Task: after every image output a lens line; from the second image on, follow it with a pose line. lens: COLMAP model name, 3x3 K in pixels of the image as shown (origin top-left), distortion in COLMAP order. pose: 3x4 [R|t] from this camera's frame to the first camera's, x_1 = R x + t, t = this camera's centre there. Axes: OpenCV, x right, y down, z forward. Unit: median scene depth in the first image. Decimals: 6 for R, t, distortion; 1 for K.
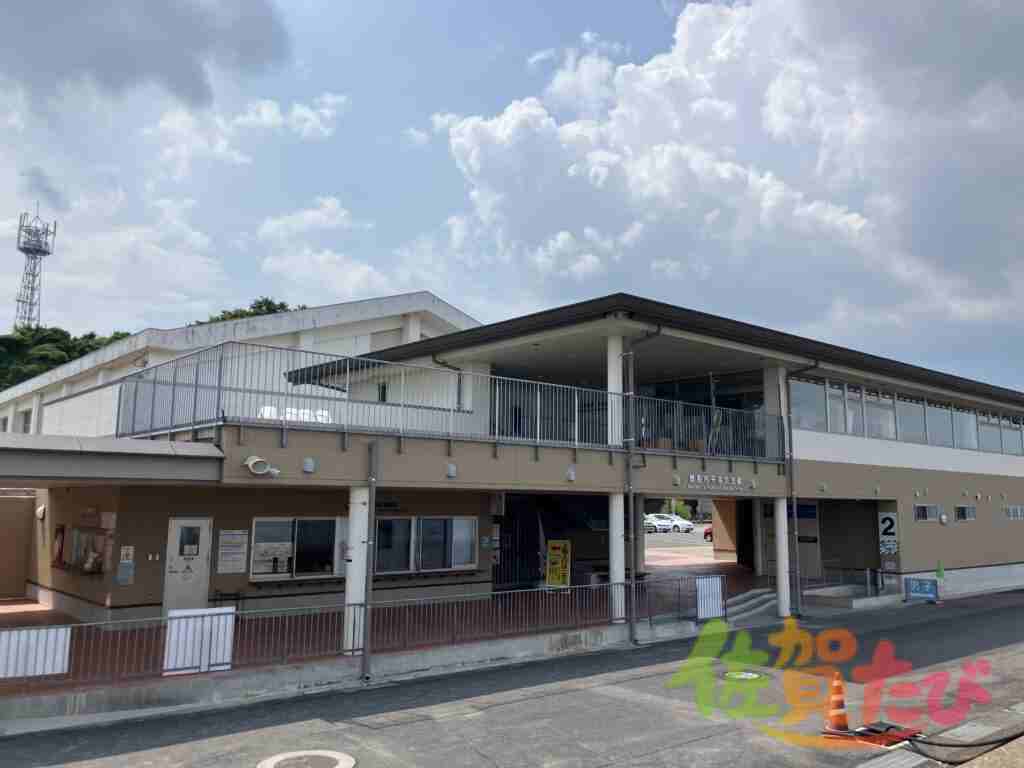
lens RADIAL K [[845.2, 0, 513.2], [0, 845.2, 381.3], [0, 0, 1]] dist [-0.006419, -0.007677]
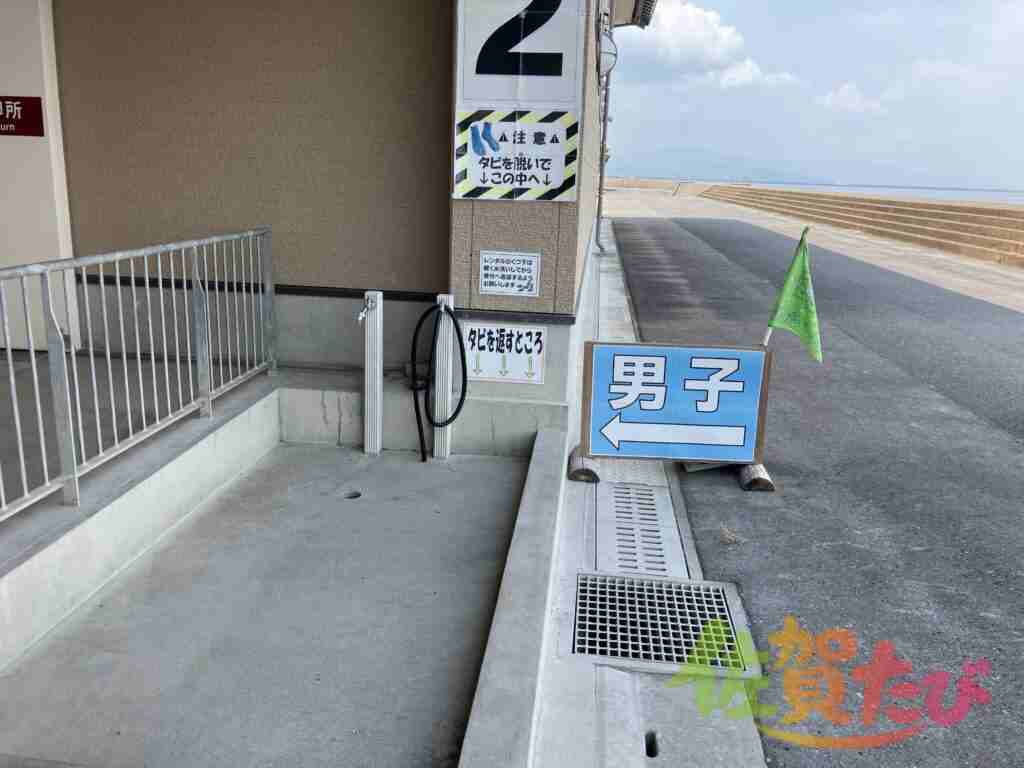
lens RADIAL K [[845.2, 0, 511.4], [0, 845.2, 385.2], [0, 0, 1]] dist [-0.006419, -0.007677]
pose [[0.722421, -0.153501, 0.674200, 0.332558], [-0.125441, 0.929773, 0.346102, 0.181629], [-0.679980, -0.334603, 0.652433, 0.881339]]
